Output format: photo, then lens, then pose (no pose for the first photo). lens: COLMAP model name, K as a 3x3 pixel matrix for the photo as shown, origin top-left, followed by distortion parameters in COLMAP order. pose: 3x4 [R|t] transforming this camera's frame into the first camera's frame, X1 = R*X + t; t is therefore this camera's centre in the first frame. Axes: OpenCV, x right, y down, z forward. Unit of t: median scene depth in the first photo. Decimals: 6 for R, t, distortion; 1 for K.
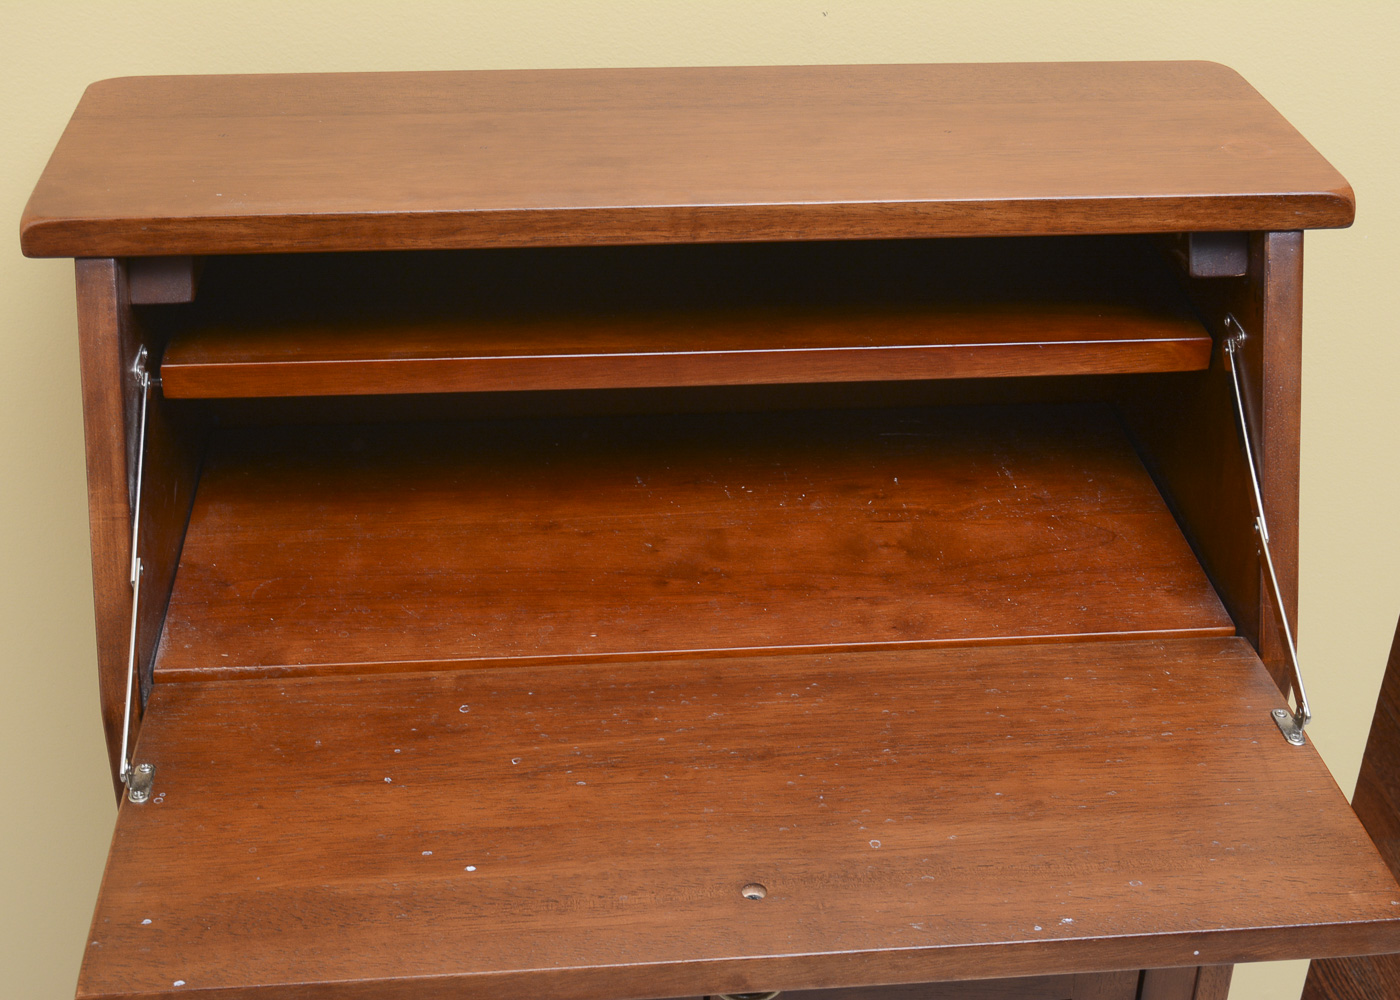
lens RADIAL K [[1971.8, 0, 693.8], [0, 1971.8, 505.6], [0, 0, 1]] dist [-0.020857, 0.000000]
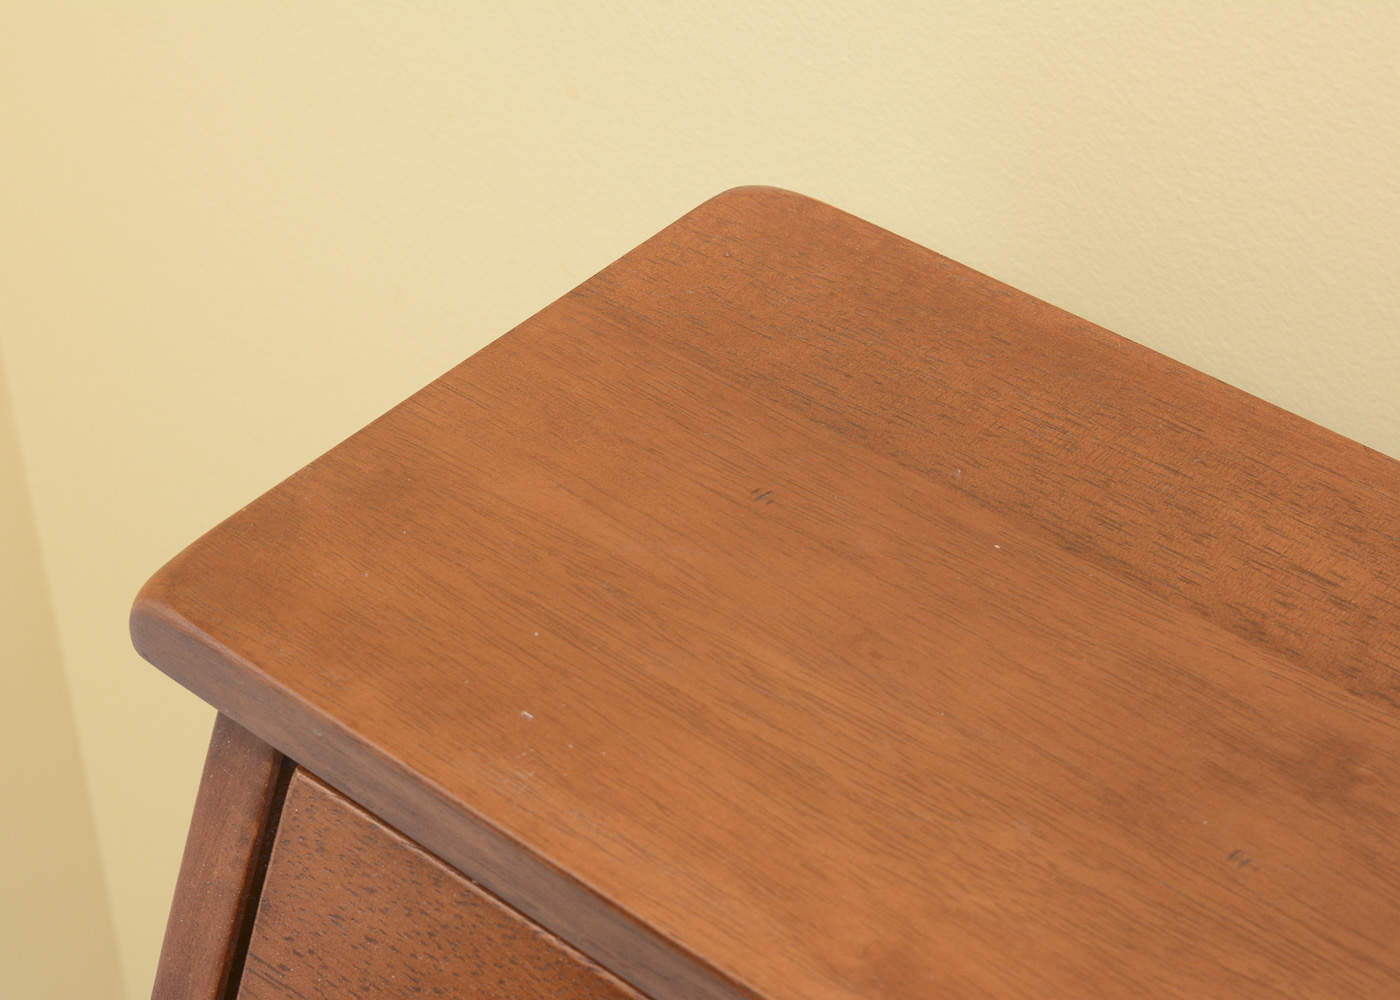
lens RADIAL K [[2737.9, 0, 697.7], [0, 2737.9, 504.0], [0, 0, 1]] dist [0.020028, 0.000000]
pose [[0.703971, 0.441382, -0.556424, 0.078675], [-0.353519, 0.897258, 0.264486, -0.356279], [0.615995, 0.010516, 0.787680, 0.570030]]
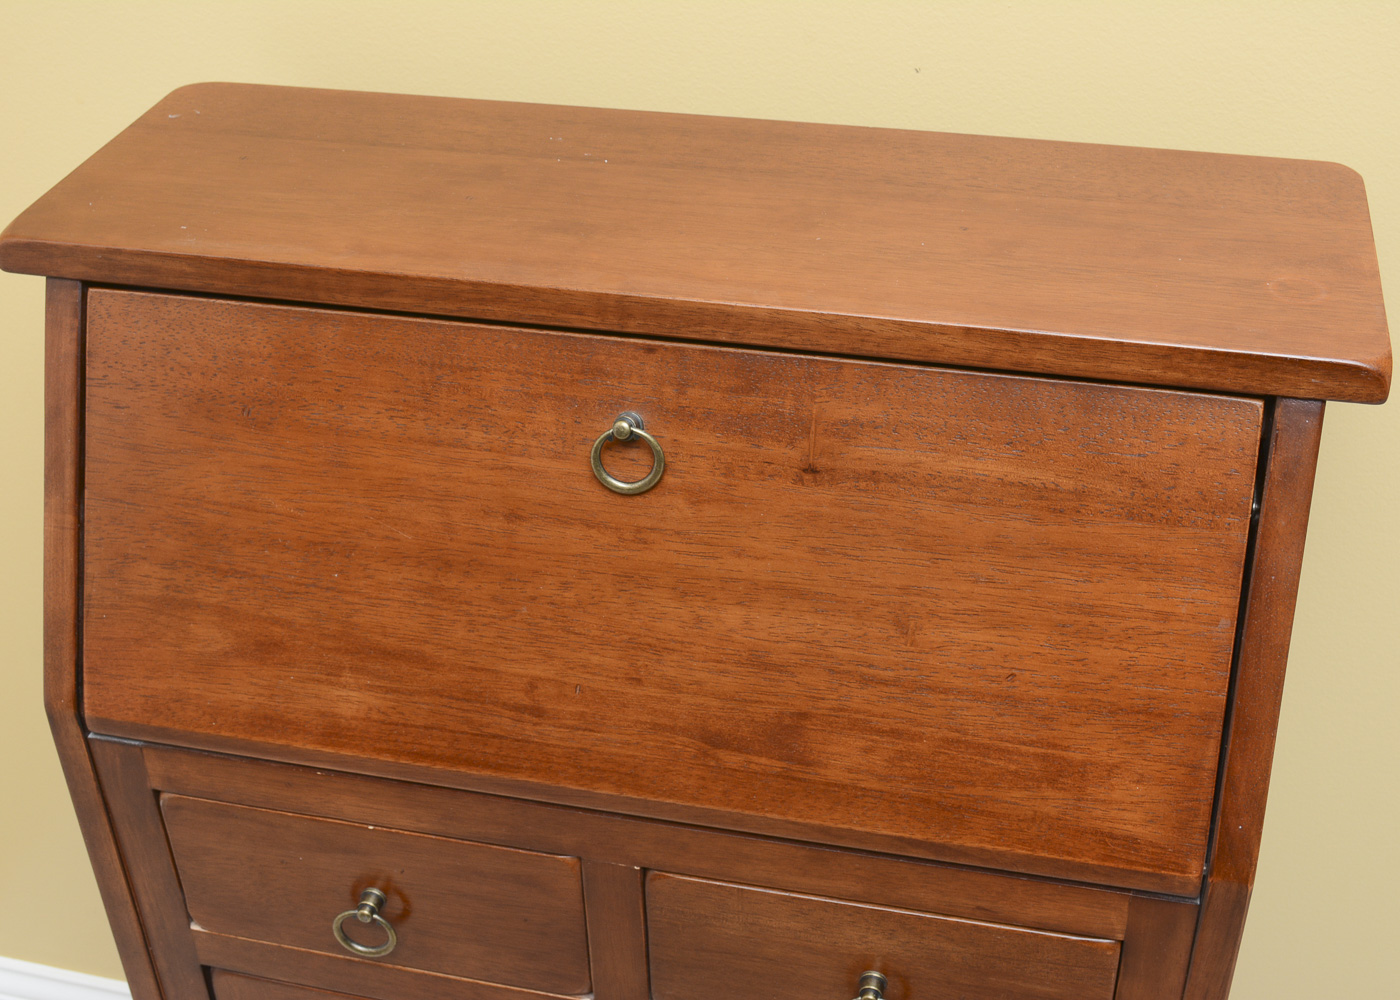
lens RADIAL K [[1777.5, 0, 710.9], [0, 1777.5, 495.7], [0, 0, 1]] dist [-0.036697, 0.000000]
pose [[0.948741, 0.149520, -0.278451, 0.285553], [-0.131336, 0.987860, 0.082963, -0.131732], [0.287475, -0.042140, 0.956861, 0.202356]]
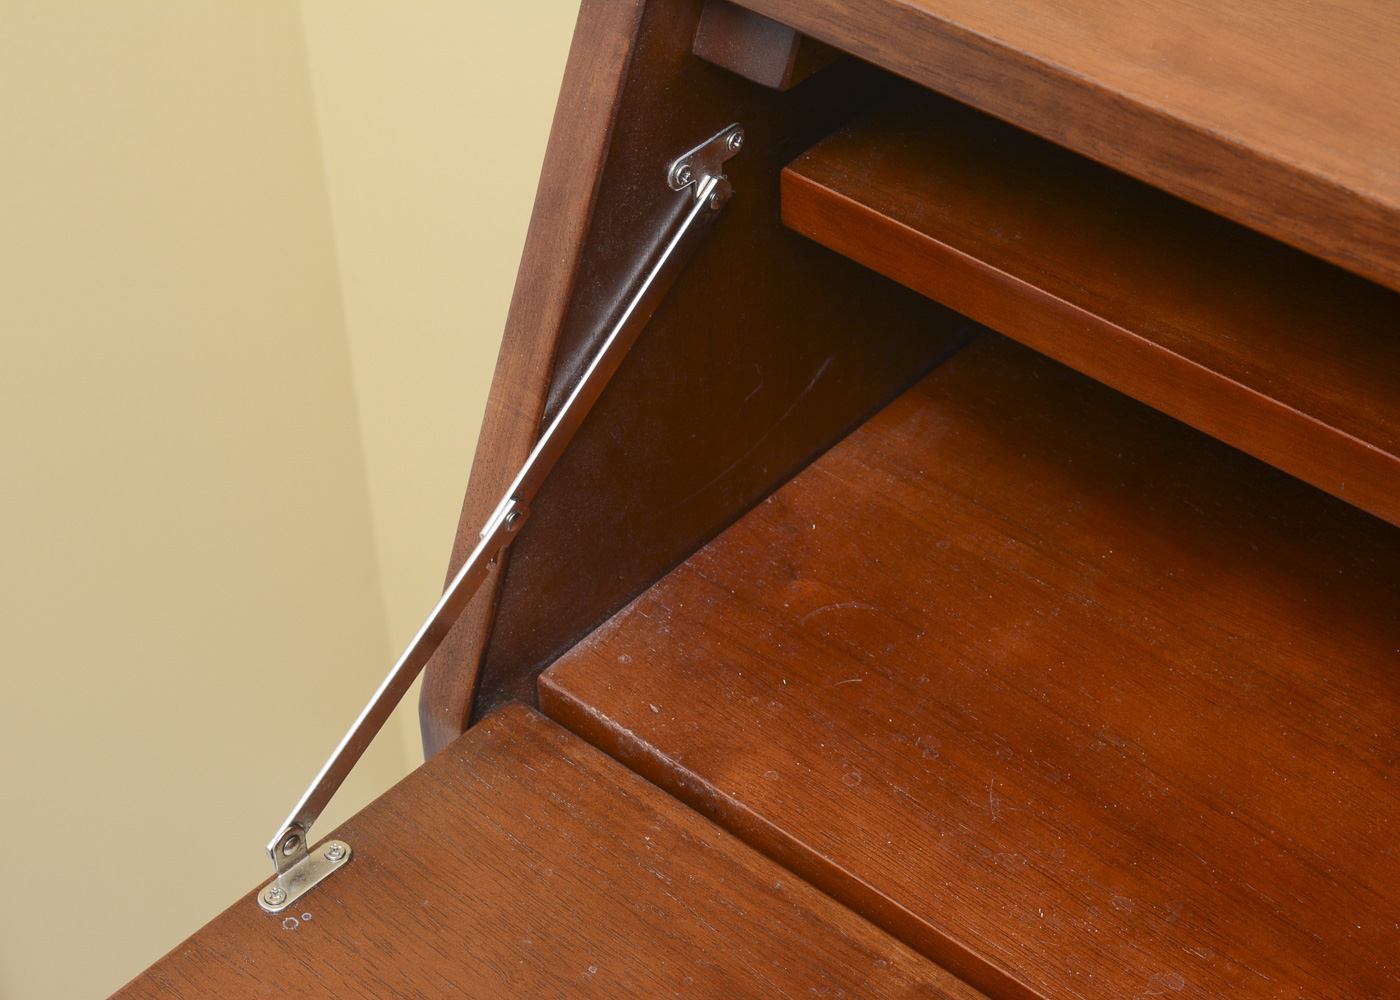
lens RADIAL K [[2737.9, 0, 704.3], [0, 2737.9, 507.0], [0, 0, 1]] dist [0.020028, 0.000000]
pose [[0.680268, 0.453122, -0.576121, 0.192147], [-0.337498, 0.891376, 0.302563, -0.217521], [0.650639, -0.011384, 0.759302, 0.448369]]
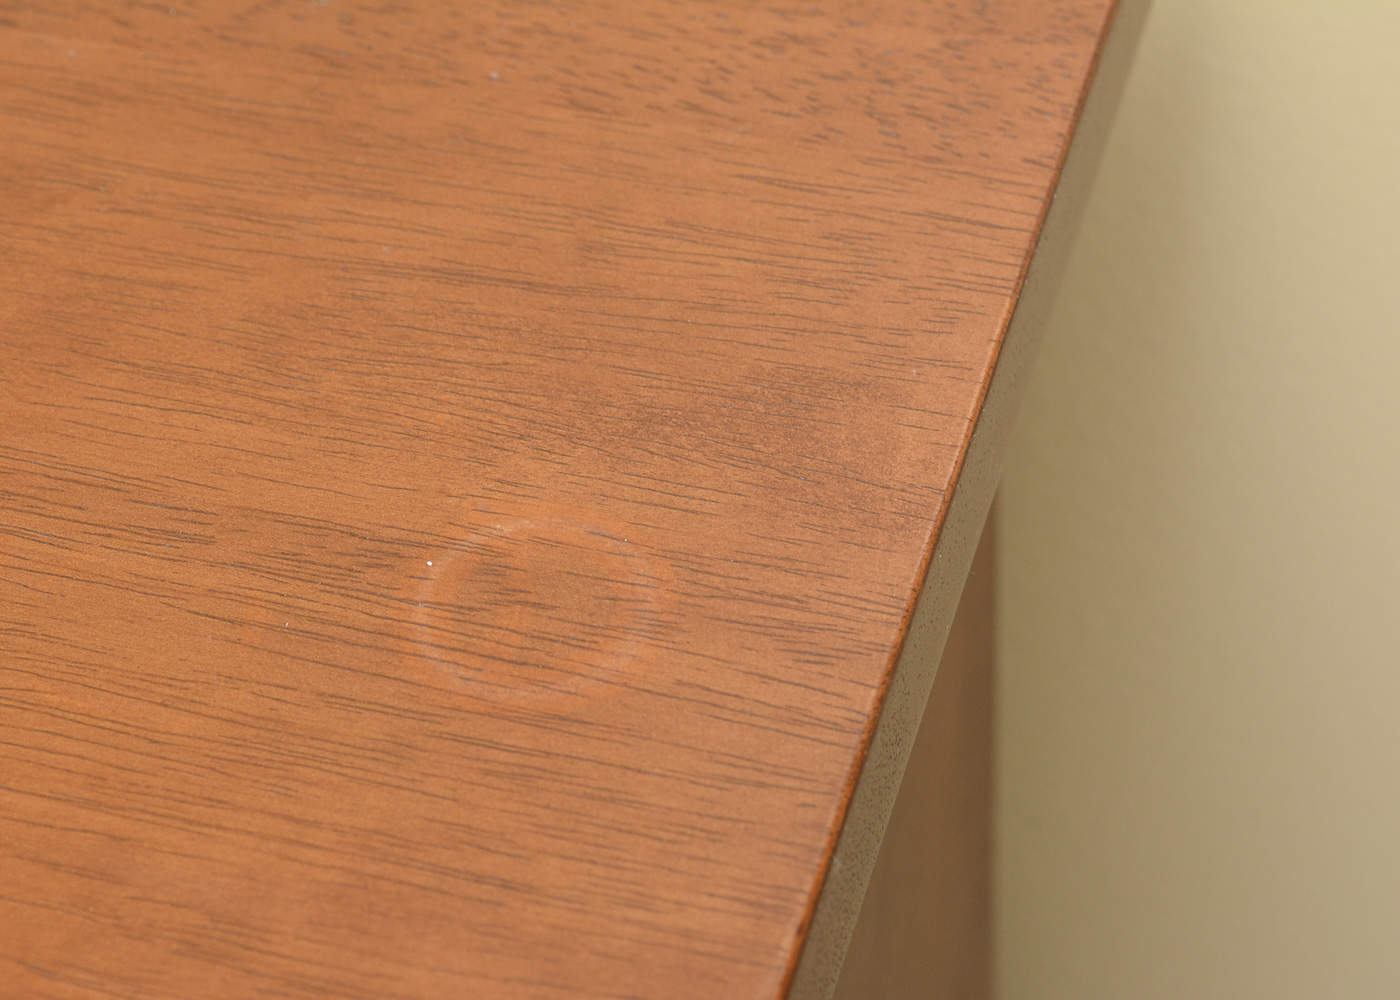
lens RADIAL K [[3343.4, 0, 698.1], [0, 3343.4, 498.7], [0, 0, 1]] dist [0.036699, 0.000000]
pose [[0.926212, 0.216390, -0.308719, 0.423354], [-0.124712, 0.948632, 0.290764, -0.309377], [0.355779, -0.230808, 0.905621, 0.756418]]
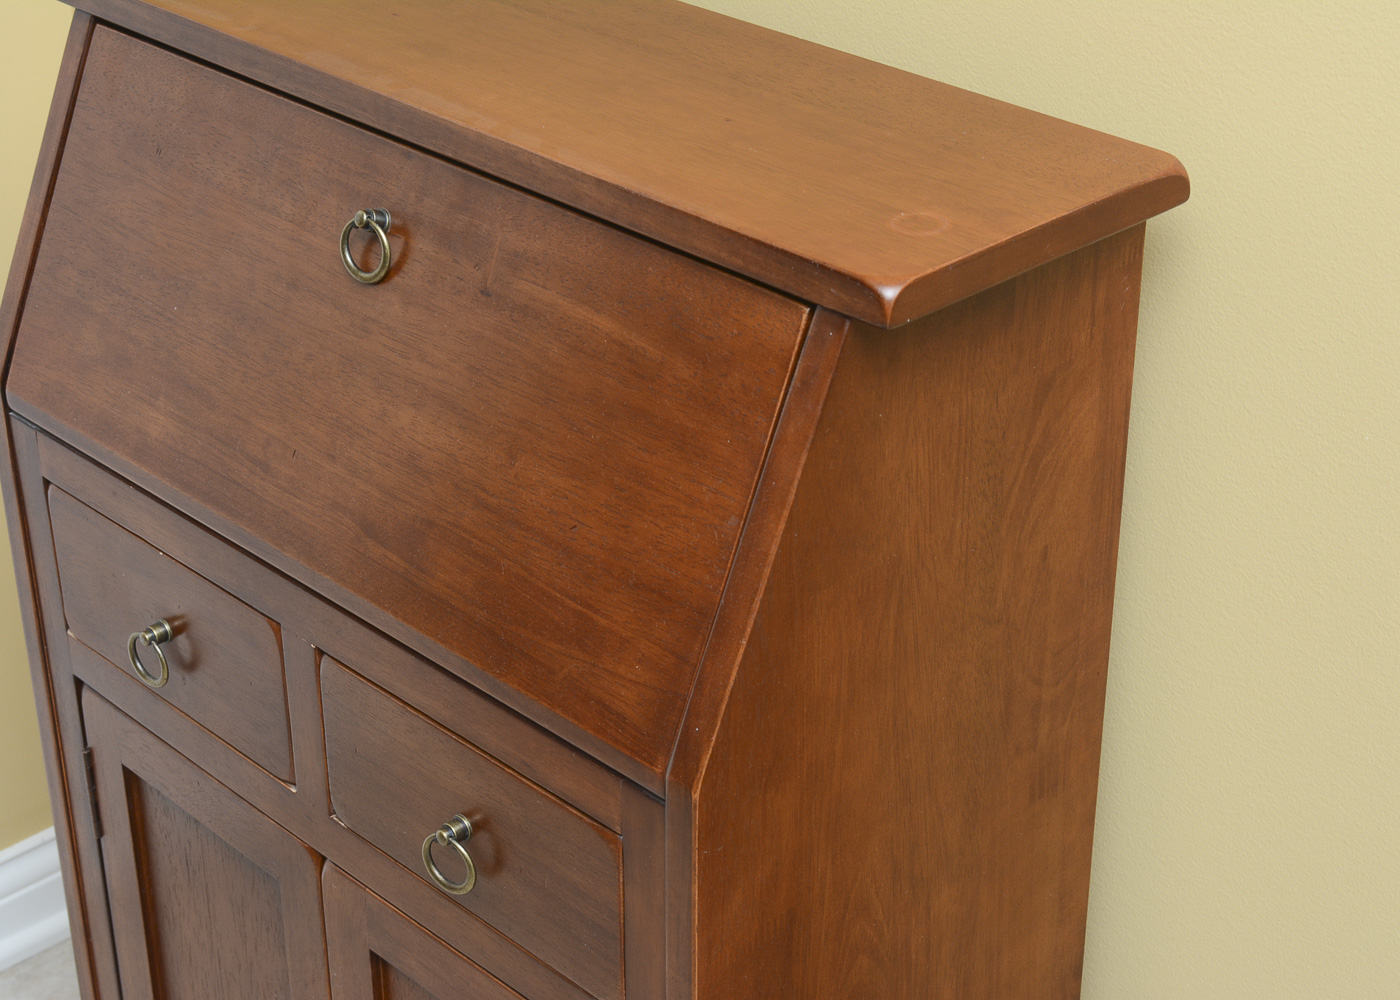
lens RADIAL K [[2518.0, 0, 695.6], [0, 2518.0, 504.0], [0, 0, 1]] dist [0.002782, 0.000000]
pose [[0.627181, 0.356147, -0.692678, 1.069554], [-0.385011, 0.914844, 0.121770, -0.177347], [0.677060, 0.190317, 0.710893, 0.215910]]
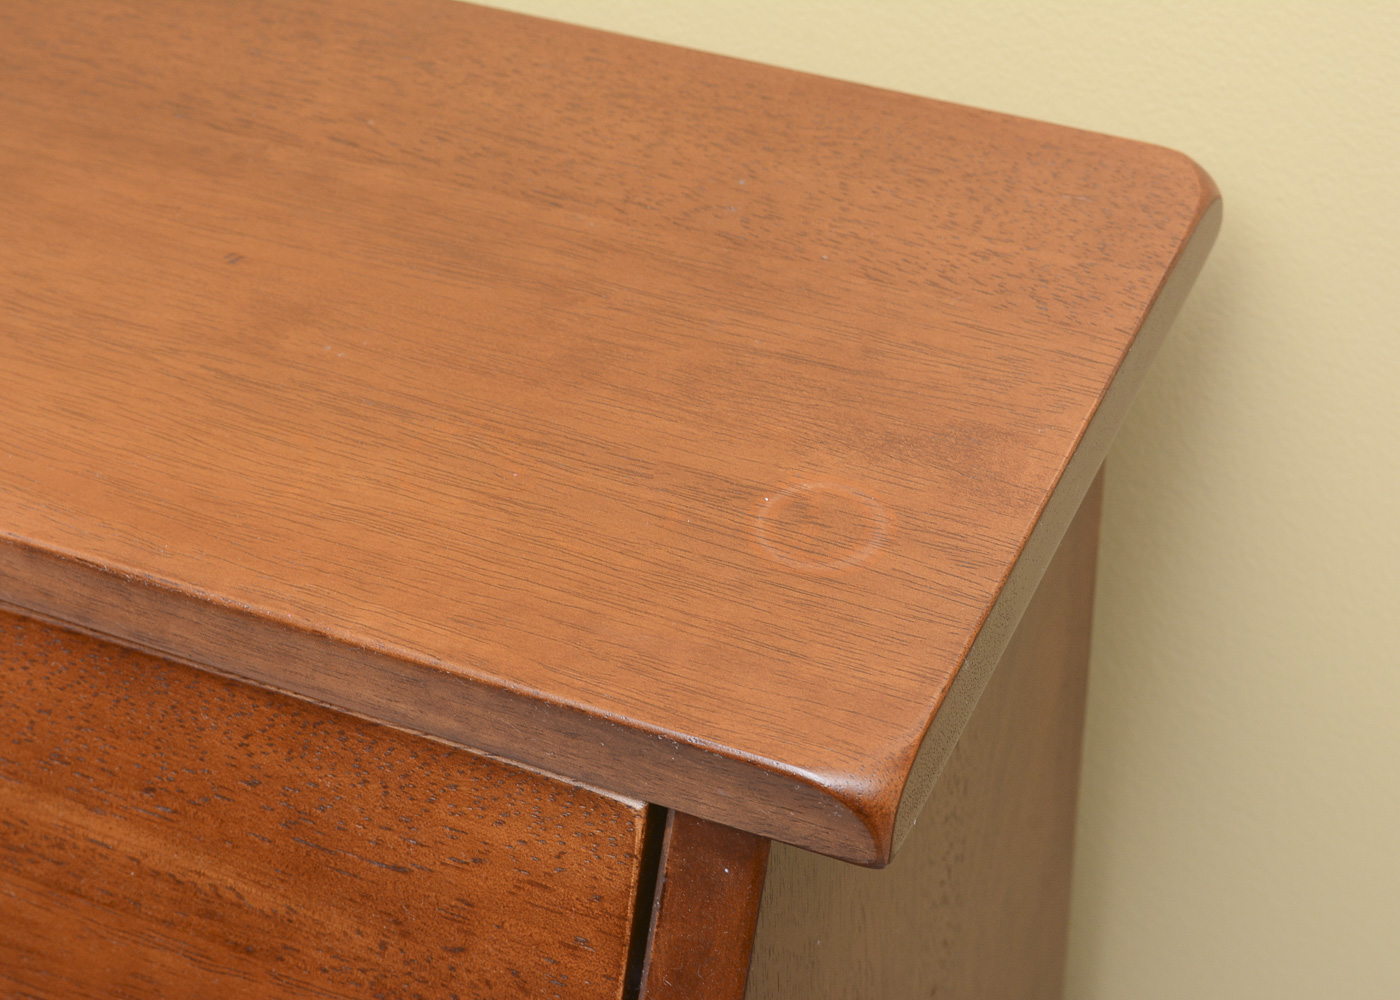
lens RADIAL K [[2737.9, 0, 664.2], [0, 2737.9, 489.5], [0, 0, 1]] dist [0.020028, 0.000000]
pose [[0.864567, 0.284488, -0.414234, 0.496301], [-0.204257, 0.952099, 0.227568, -0.317353], [0.459132, -0.112137, 0.881262, 0.576960]]
